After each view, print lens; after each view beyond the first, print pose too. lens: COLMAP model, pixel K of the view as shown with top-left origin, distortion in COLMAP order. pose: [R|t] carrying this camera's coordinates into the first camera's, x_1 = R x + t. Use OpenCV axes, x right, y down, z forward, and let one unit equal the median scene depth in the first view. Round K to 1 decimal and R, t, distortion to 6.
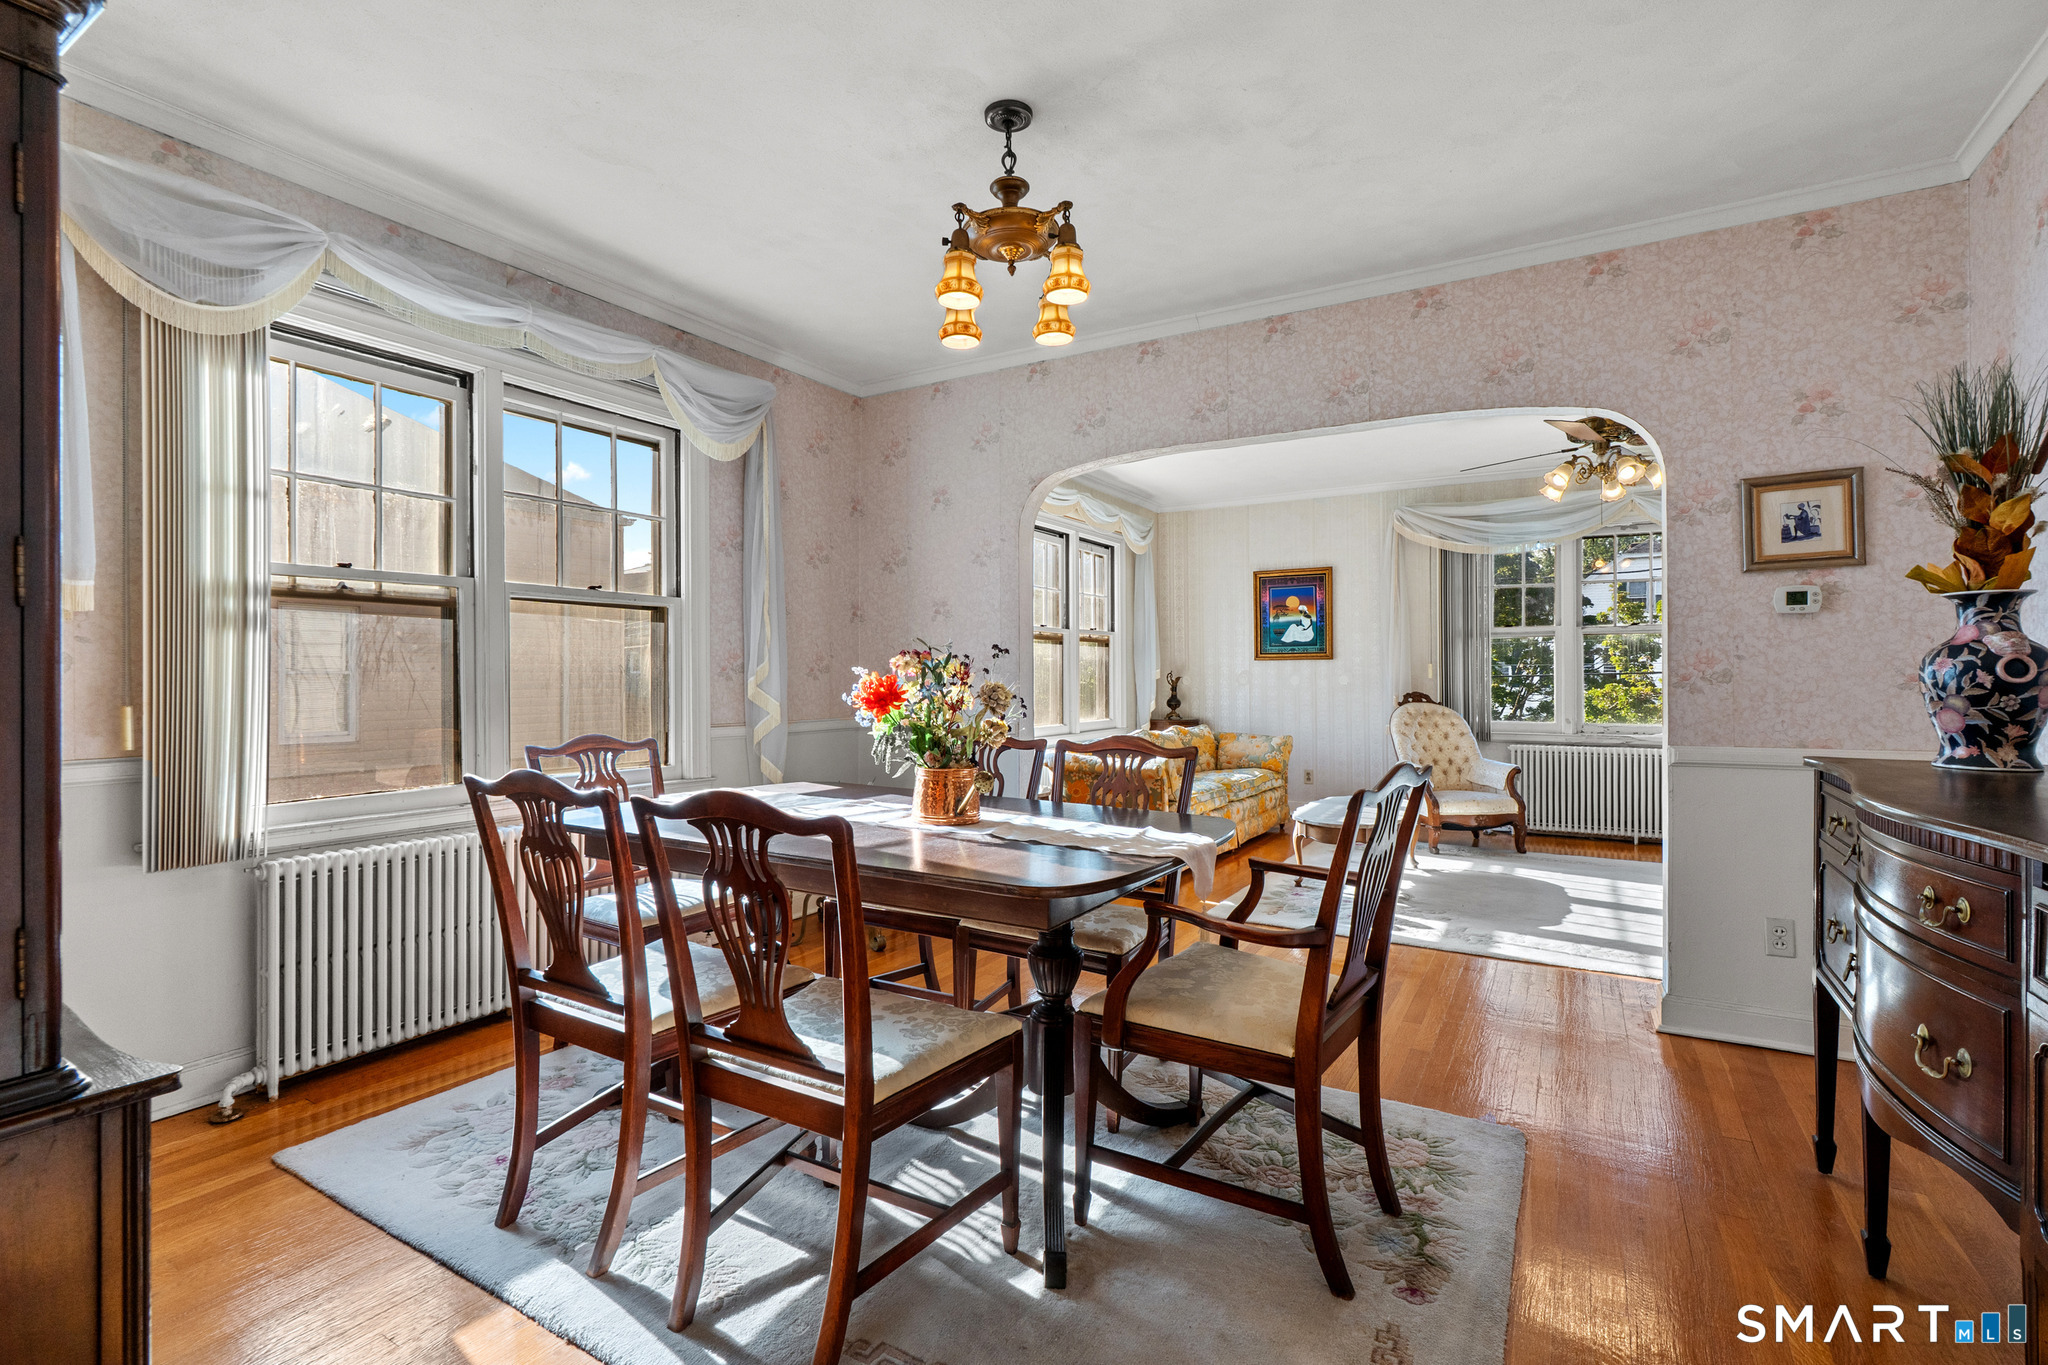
lens RADIAL K [[922.6, 0, 1029.7], [0, 922.6, 672.1], [0, 0, 1]] dist [-0.003241, -0.000037]
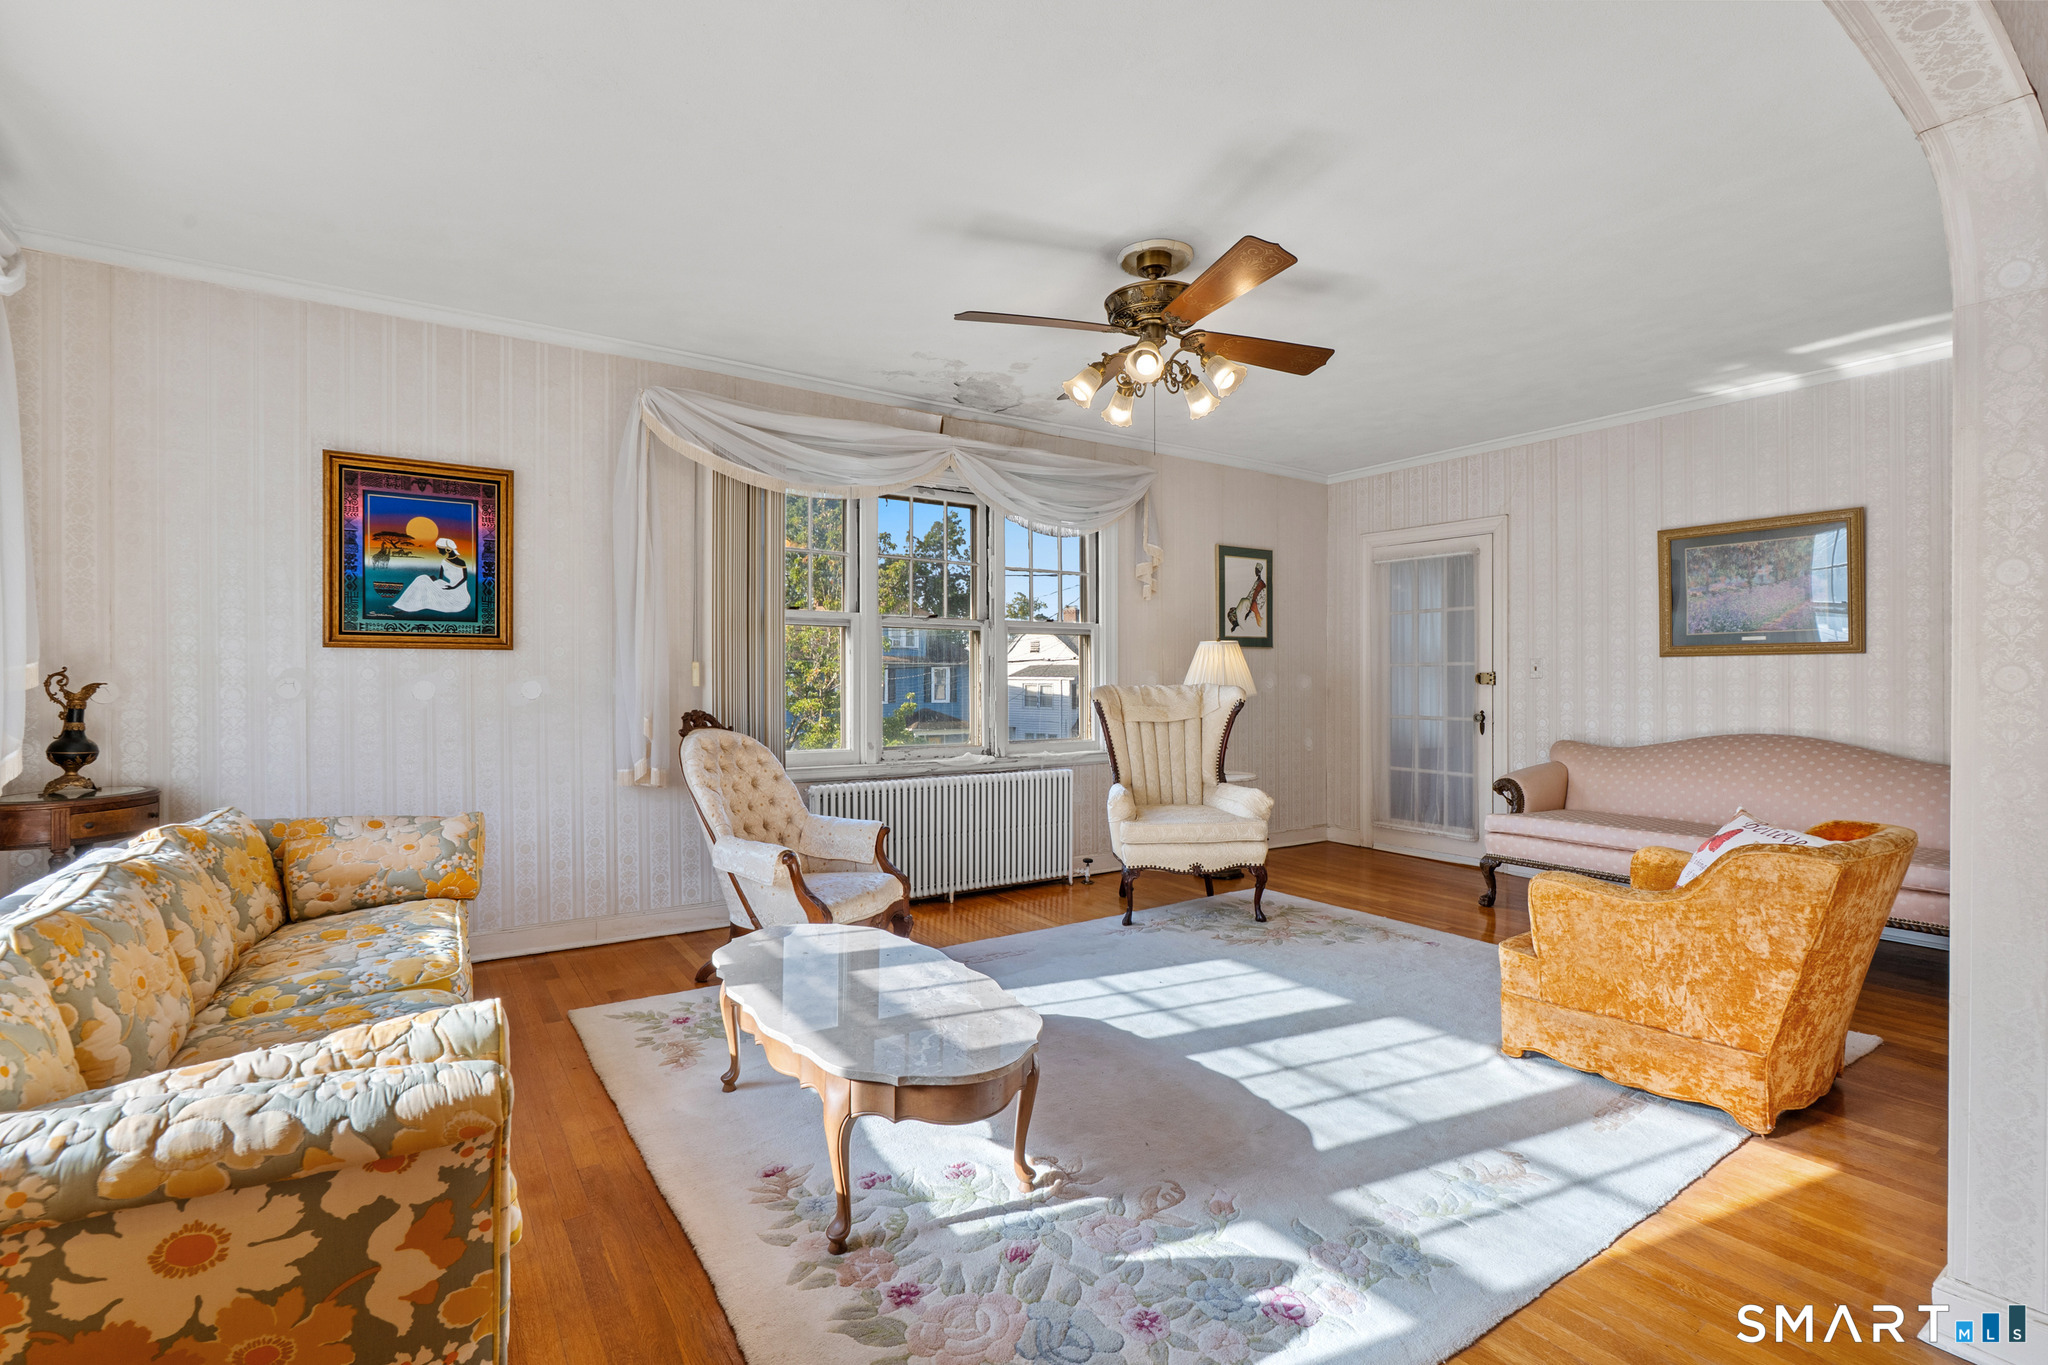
lens RADIAL K [[922.6, 0, 988.1], [0, 922.6, 677.8], [0, 0, 1]] dist [-0.003241, -0.000037]
pose [[0.446723, 0.005030, 0.894658, -0.015448], [-0.007155, 0.999972, -0.002049, 0.000940], [-0.894644, -0.005486, 0.446747, 0.570787]]
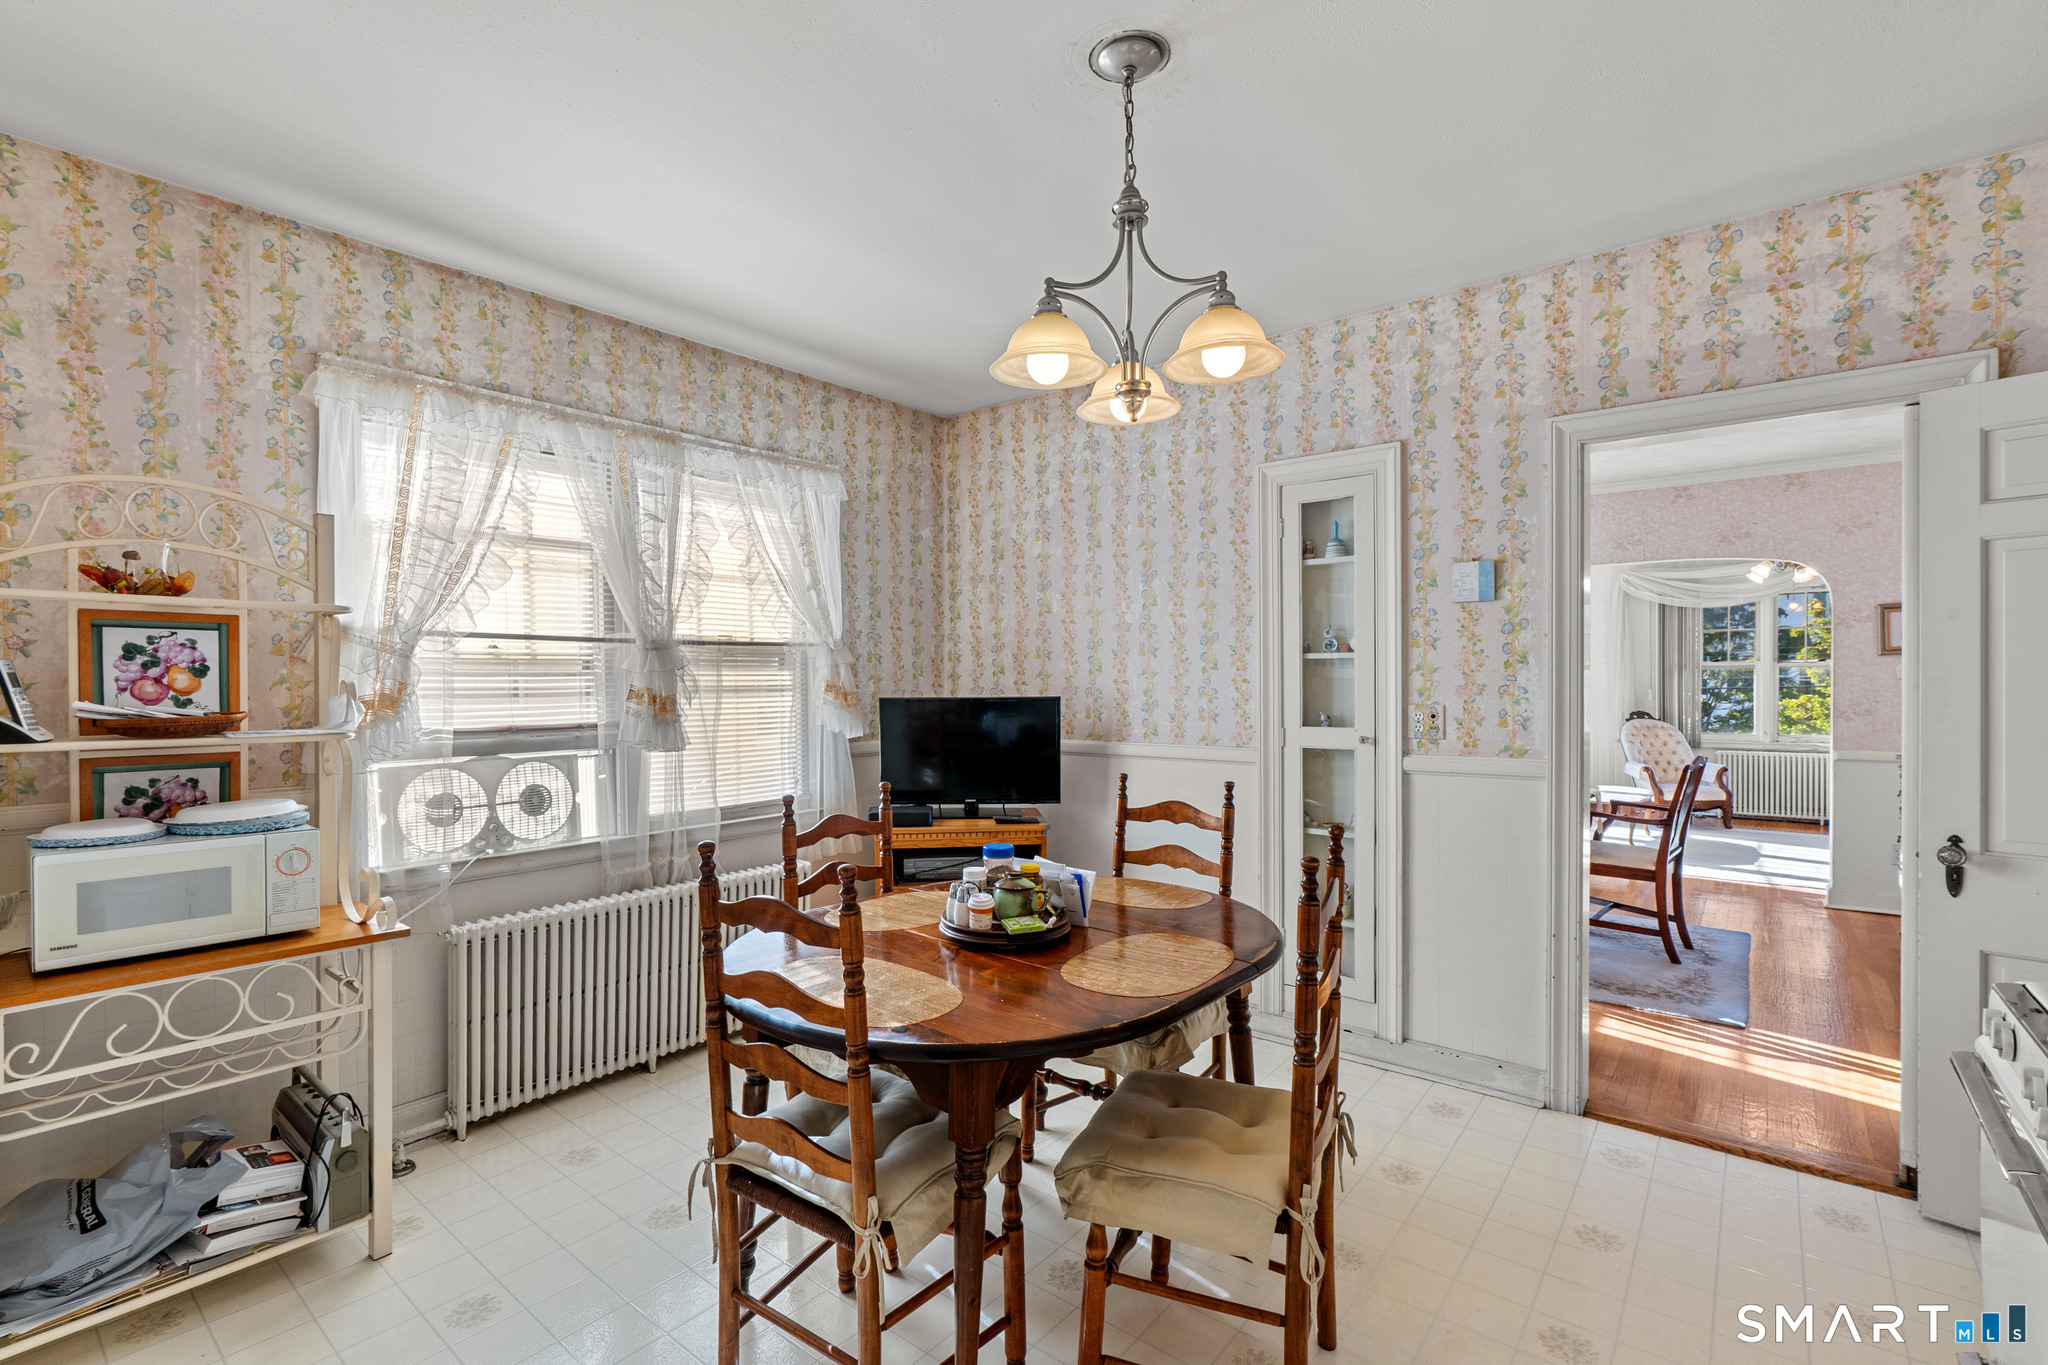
lens RADIAL K [[922.6, 0, 1010.6], [0, 922.6, 687.1], [0, 0, 1]] dist [-0.003241, -0.000037]
pose [[0.988472, -0.001702, -0.151393, -0.278163], [0.003548, 0.999923, 0.011927, -0.031500], [0.151361, -0.012327, 0.988402, -0.455037]]
